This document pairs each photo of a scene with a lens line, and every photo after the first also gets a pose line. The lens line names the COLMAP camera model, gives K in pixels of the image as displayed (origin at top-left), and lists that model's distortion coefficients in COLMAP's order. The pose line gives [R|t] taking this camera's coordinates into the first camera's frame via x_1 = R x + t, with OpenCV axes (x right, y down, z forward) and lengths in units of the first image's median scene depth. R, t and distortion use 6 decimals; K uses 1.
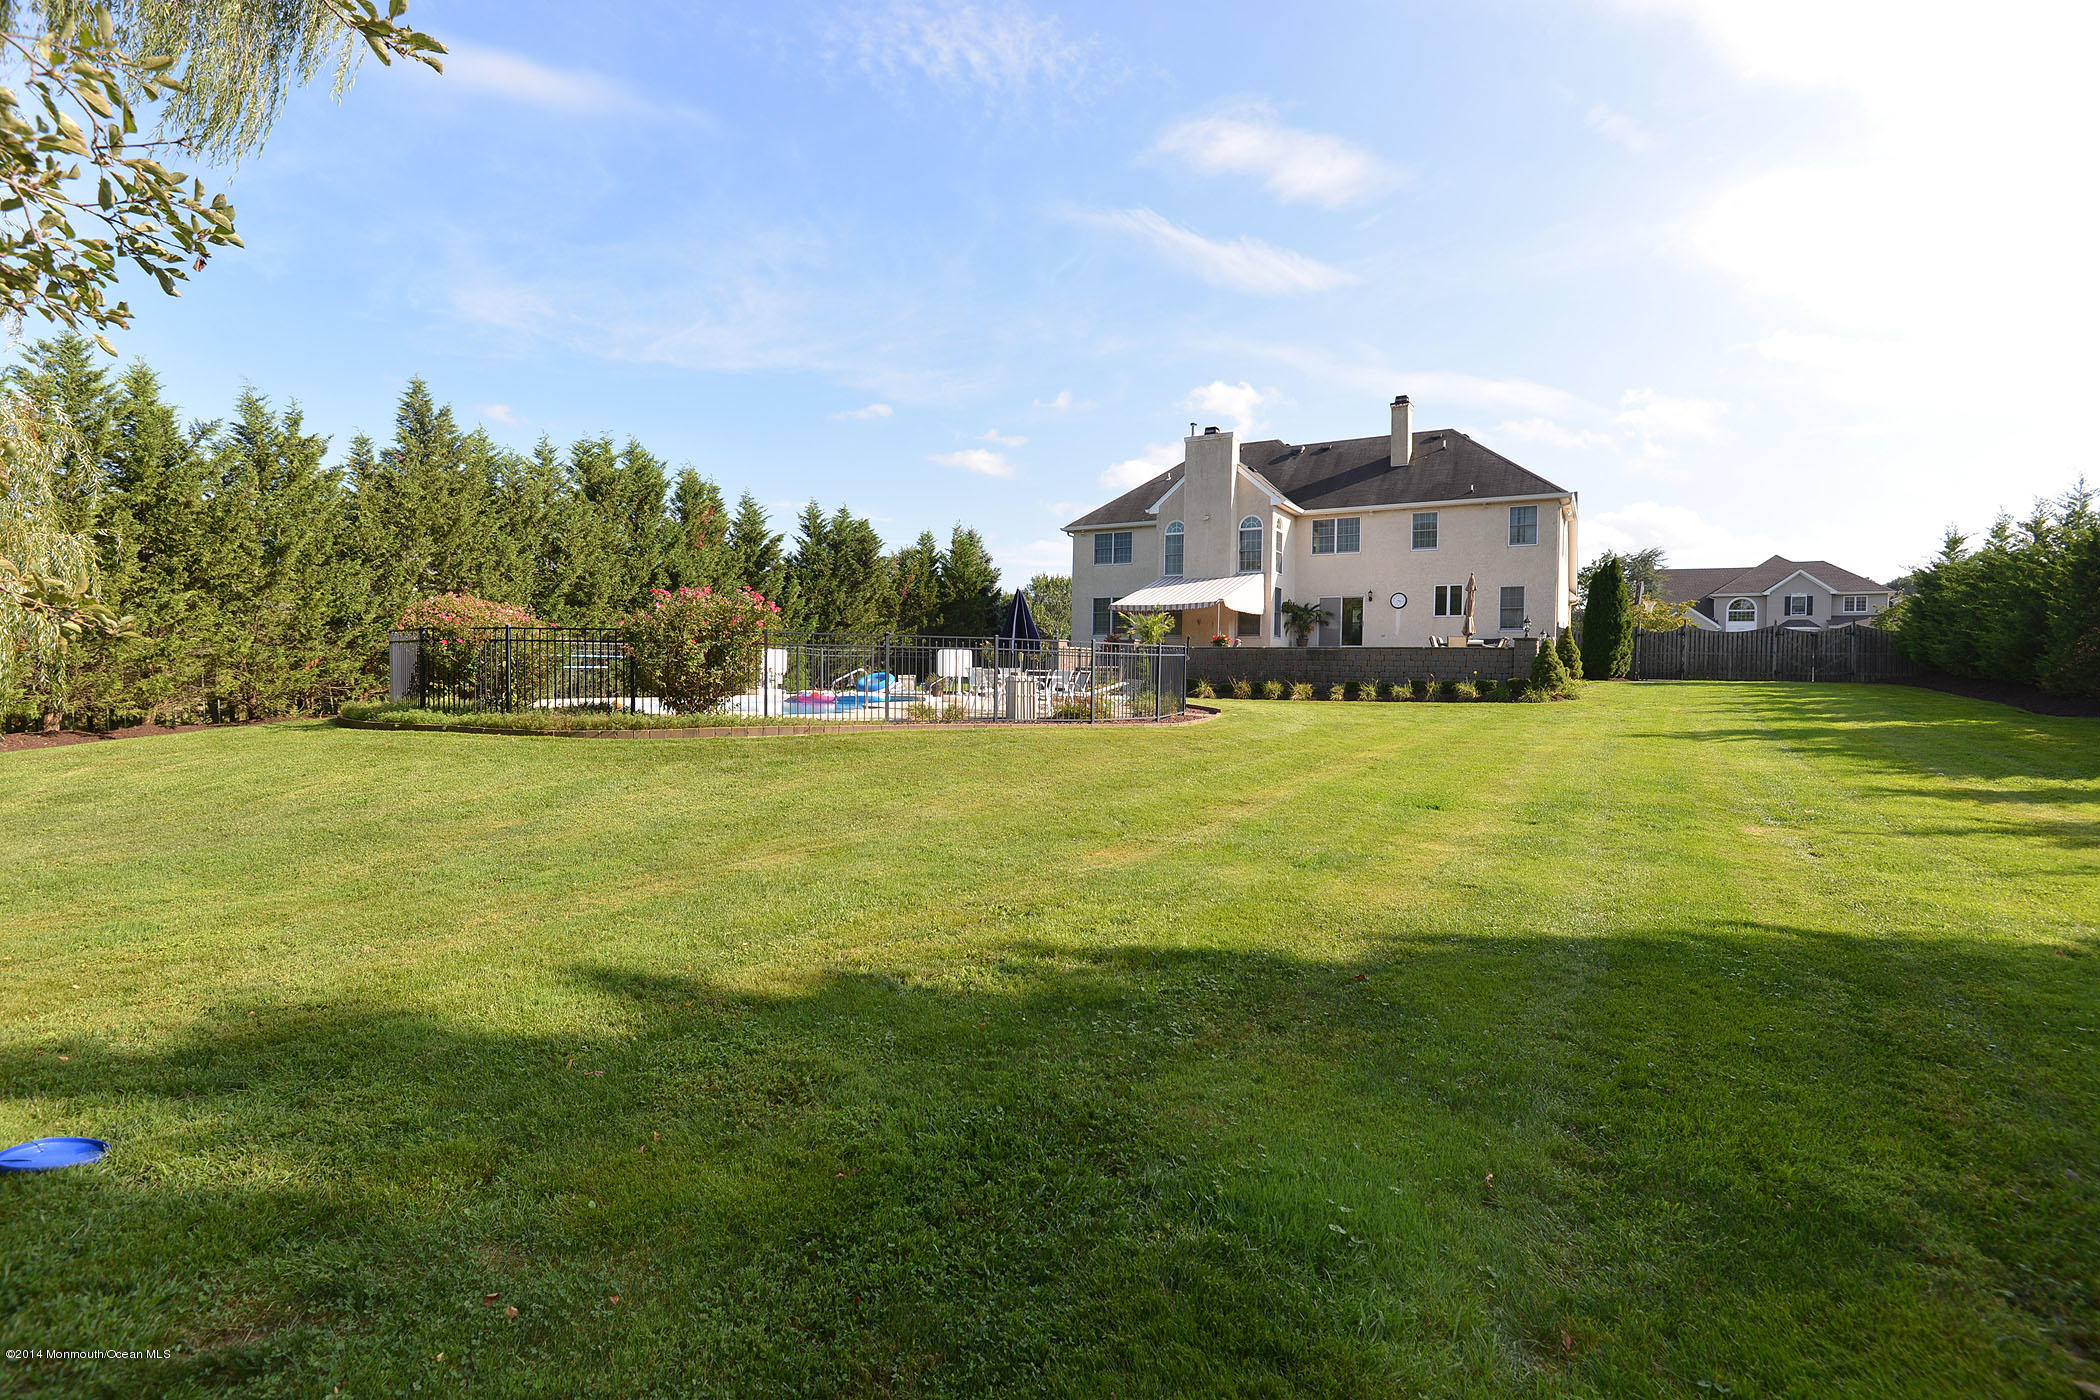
lens RADIAL K [[955.8, 0, 1046.5], [0, 955.8, 693.9], [0, 0, 1]] dist [-0.001550, -0.014674]
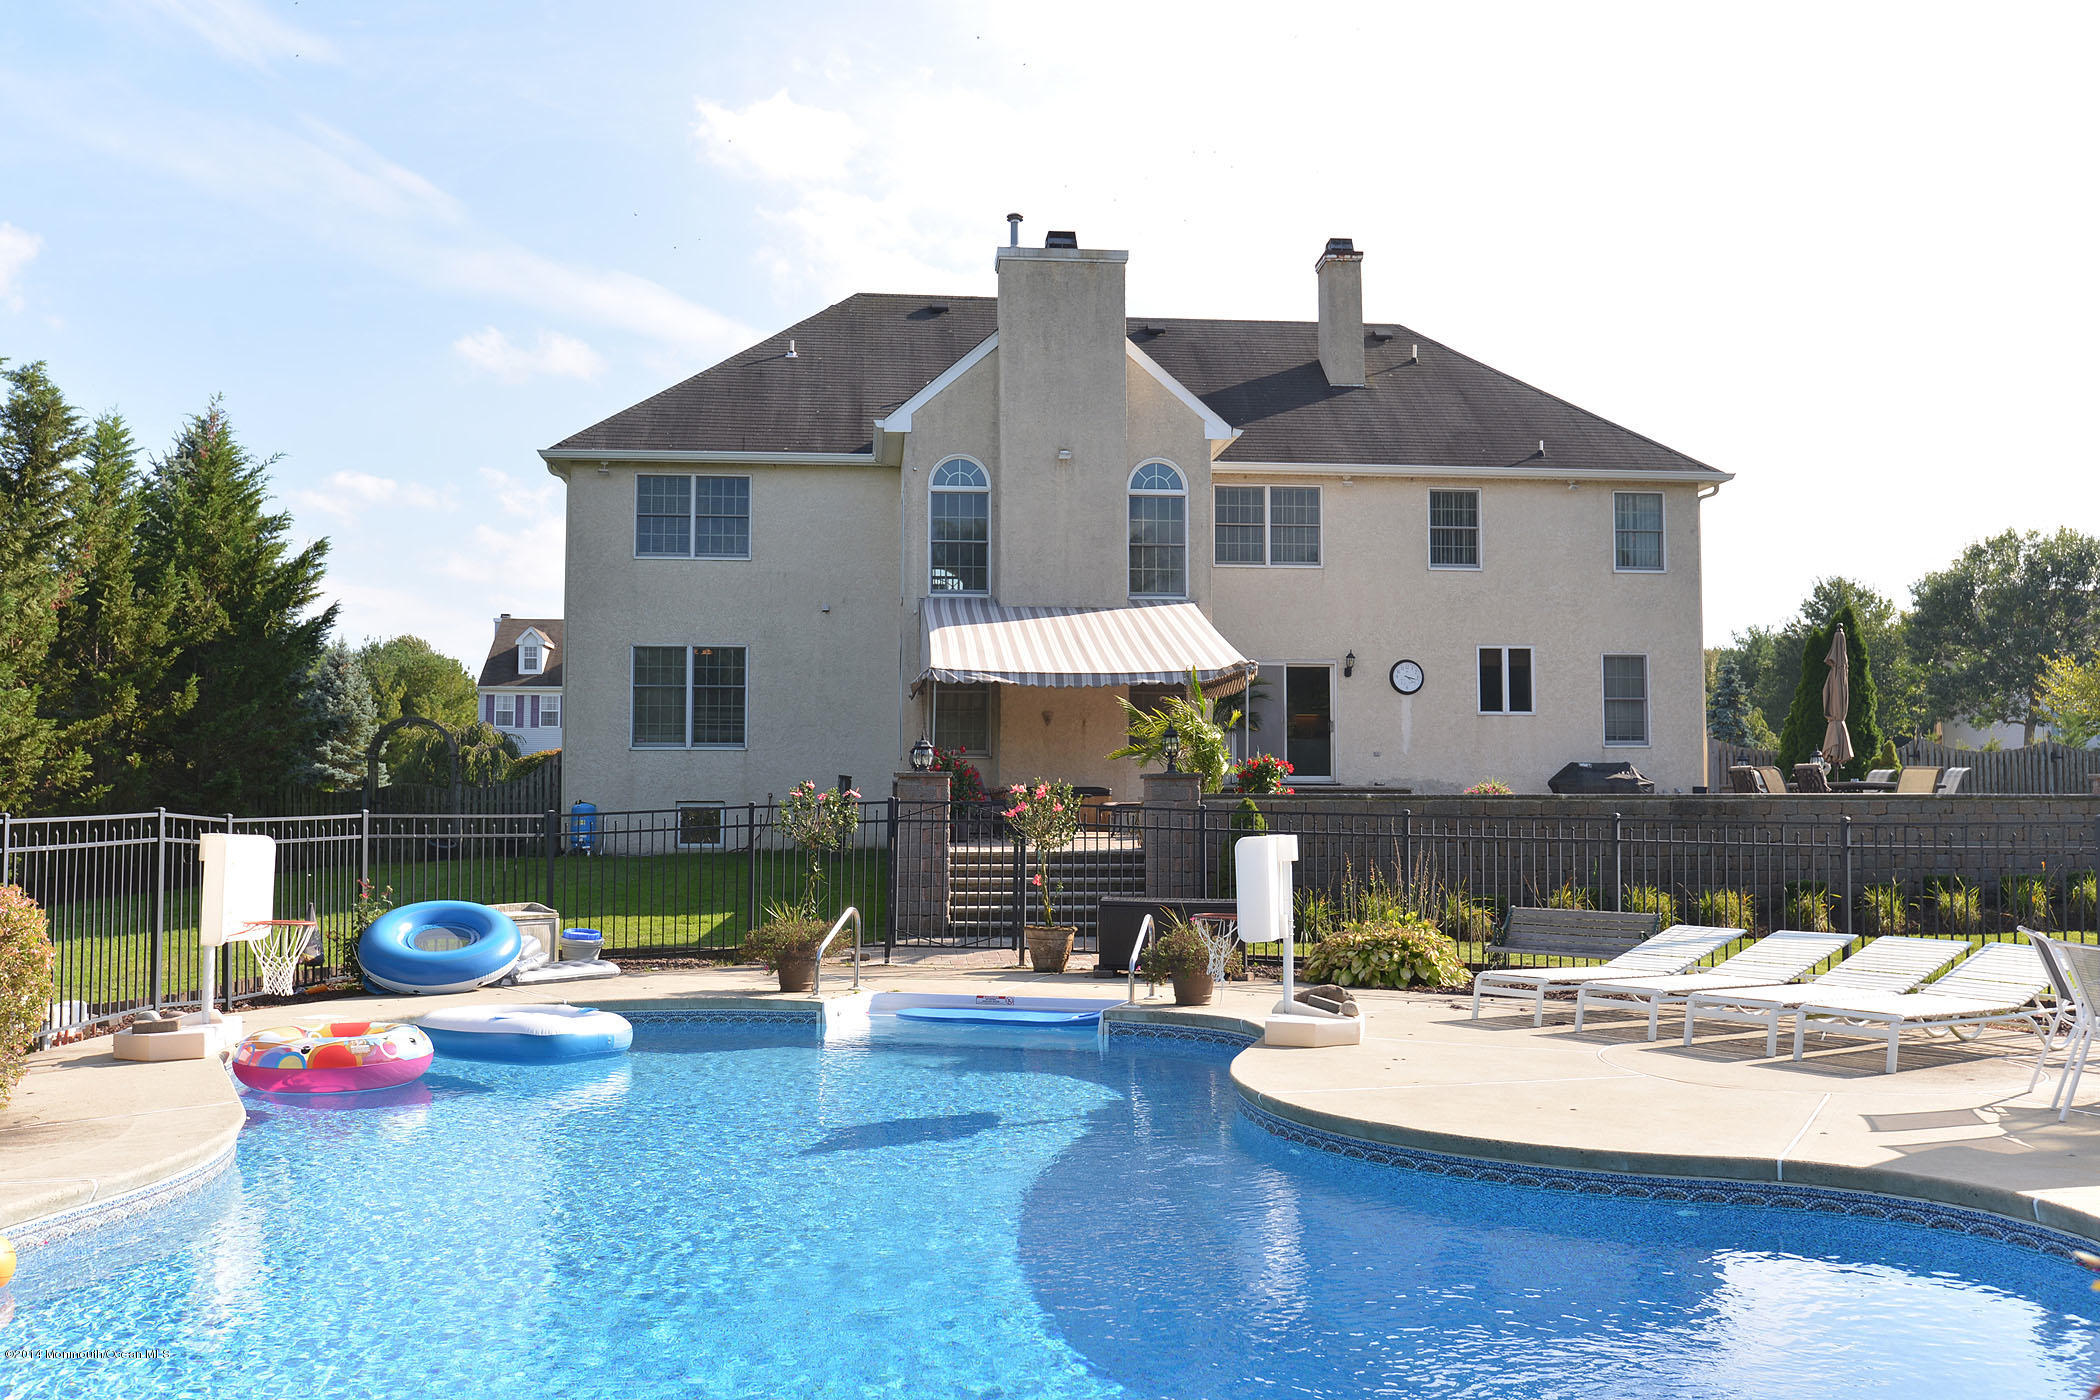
lens RADIAL K [[1807.0, 0, 1050.0], [0, 1807.0, 700.0], [0, 0, 1]] dist [0.004480, -0.007240]
pose [[0.815642, 0.018819, 0.578250, -0.263349], [0.024379, 0.997465, -0.066850, -0.033430], [-0.578043, 0.068623, 0.813116, 0.400576]]
